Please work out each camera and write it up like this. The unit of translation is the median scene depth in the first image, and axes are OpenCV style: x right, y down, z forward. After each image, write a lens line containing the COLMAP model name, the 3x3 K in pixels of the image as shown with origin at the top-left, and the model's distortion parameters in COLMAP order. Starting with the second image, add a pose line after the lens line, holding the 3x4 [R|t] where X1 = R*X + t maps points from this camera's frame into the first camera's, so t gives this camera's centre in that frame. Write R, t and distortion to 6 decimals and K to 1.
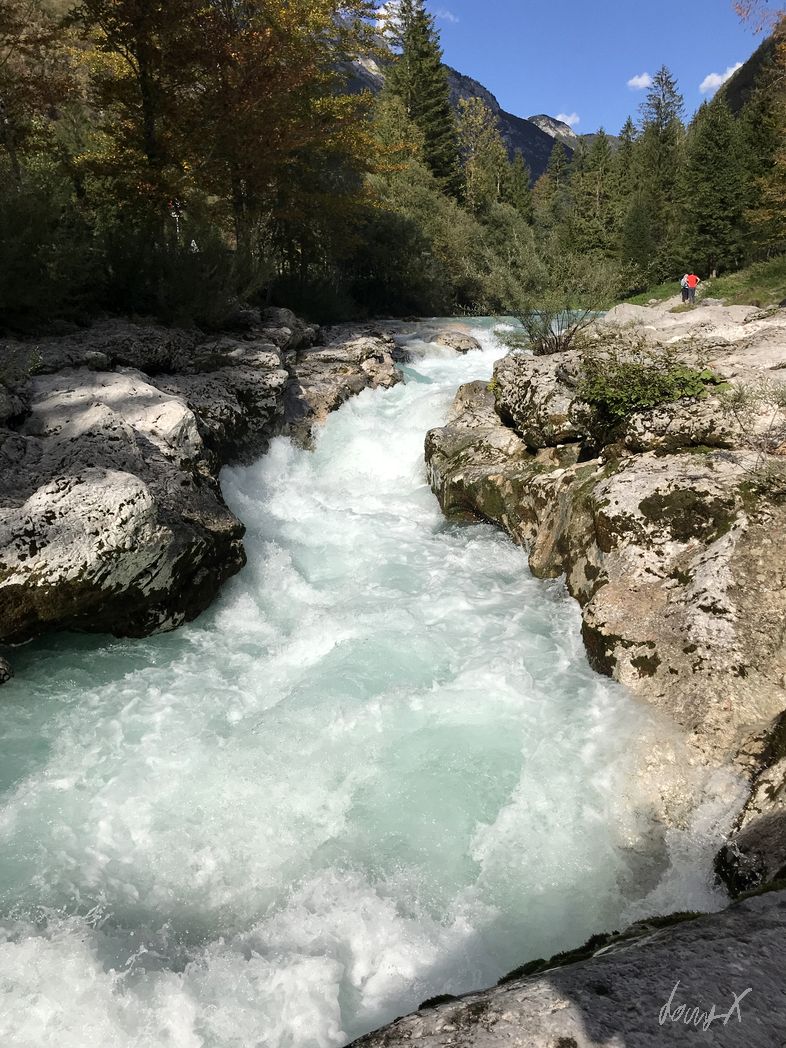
lens RADIAL K [[837.7, 0, 395.0], [0, 837.7, 528.2], [0, 0, 1]] dist [-0.031207, 0.002996]
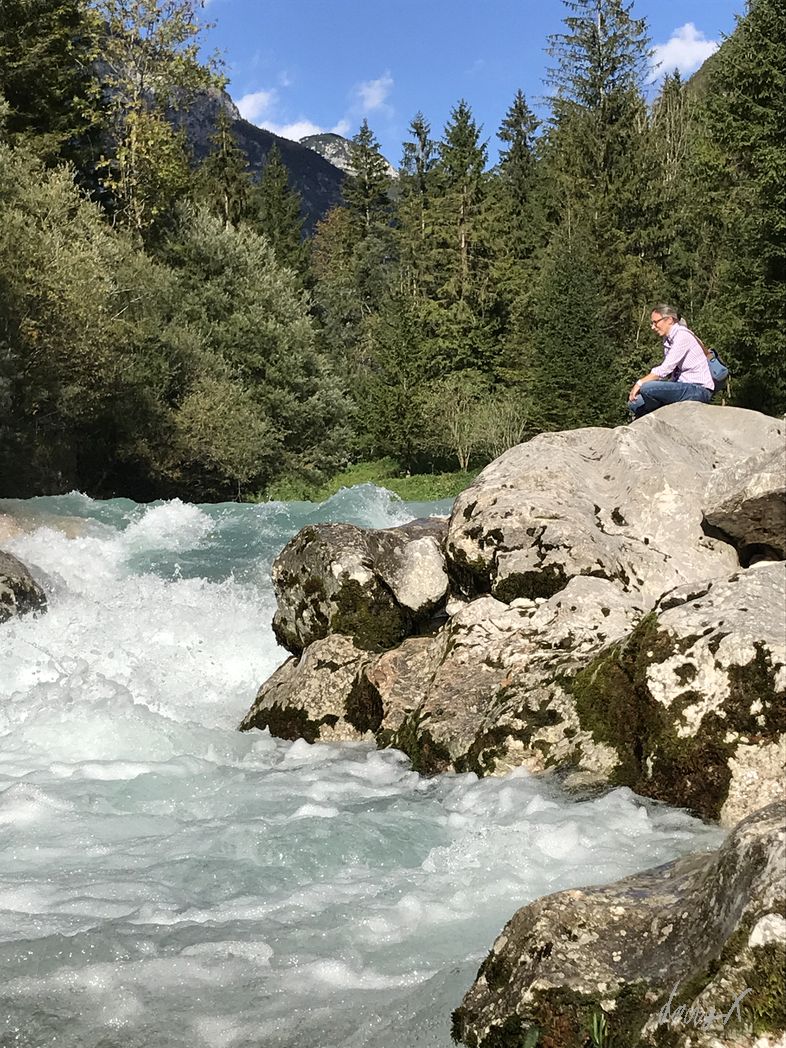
lens RADIAL K [[1958.1, 0, 393.1], [0, 1958.1, 523.5], [0, 0, 1]] dist [0.058370, 0.000000]
pose [[0.981469, -0.005325, 0.191547, 0.018660], [0.053895, 0.966932, -0.249274, -0.021438], [-0.183885, 0.254979, 0.949301, 0.104575]]
